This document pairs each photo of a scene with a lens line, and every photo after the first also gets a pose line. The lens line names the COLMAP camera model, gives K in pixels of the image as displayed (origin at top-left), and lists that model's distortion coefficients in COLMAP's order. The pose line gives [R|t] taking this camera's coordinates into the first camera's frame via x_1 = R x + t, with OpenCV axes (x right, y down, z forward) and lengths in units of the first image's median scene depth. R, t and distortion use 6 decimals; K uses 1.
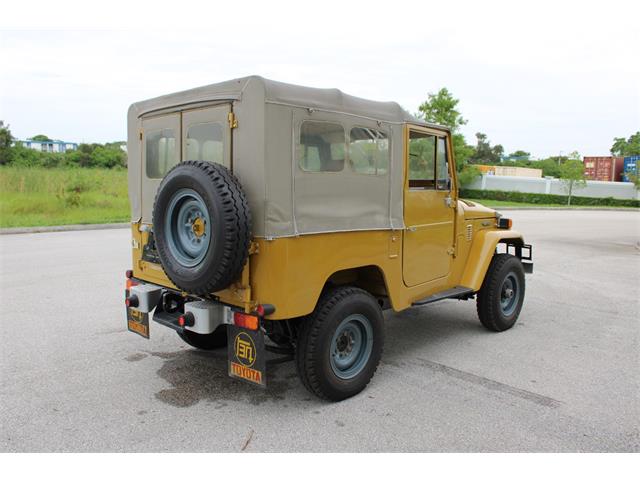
lens RADIAL K [[542.7, 0, 313.0], [0, 542.7, 240.3], [0, 0, 1]] dist [-0.166886, 0.154659]
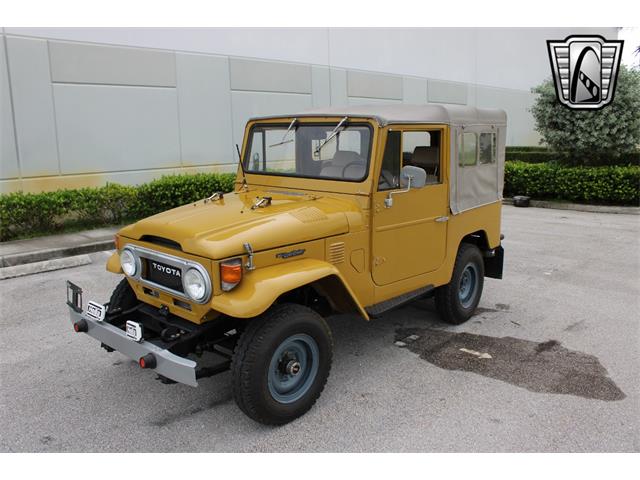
lens RADIAL K [[543.9, 0, 313.7], [0, 543.9, 238.7], [0, 0, 1]] dist [-0.167276, 0.156638]
pose [[-0.998829, 0.010462, -0.047231, 0.196364], [-0.004149, 0.954206, 0.299121, -0.347224], [0.048197, 0.298967, -0.953045, 2.370350]]
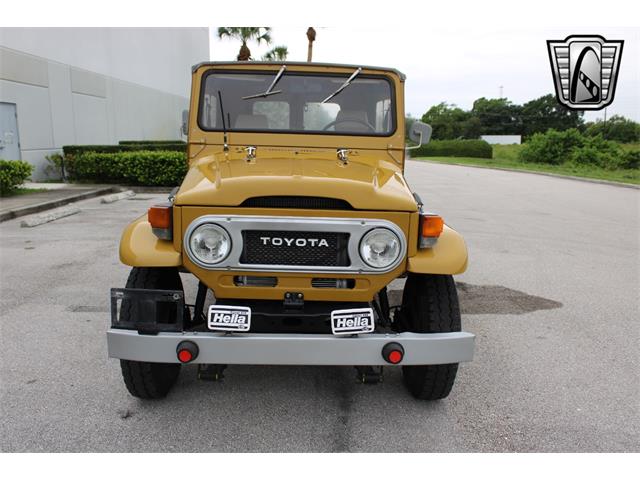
lens RADIAL K [[542.7, 0, 313.0], [0, 542.7, 240.3], [0, 0, 1]] dist [-0.166886, 0.154659]
pose [[-0.686044, 0.109991, -0.719198, 0.849524], [-0.108365, 0.962033, 0.250500, -0.196961], [0.719444, 0.249790, -0.648078, 1.958235]]
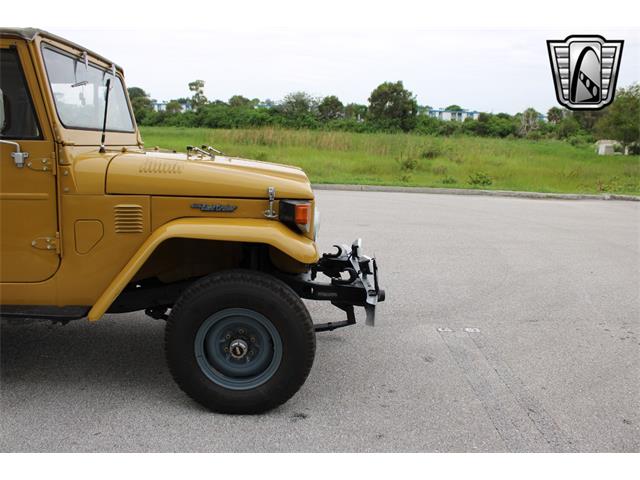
lens RADIAL K [[533.7, 0, 316.4], [0, 533.7, 236.5], [0, 0, 1]] dist [-0.176800, 0.172068]
pose [[0.743115, 0.129776, -0.656459, 0.985545], [-0.095837, 0.991541, 0.087530, -0.076143], [0.662265, -0.002132, 0.749266, 0.891798]]
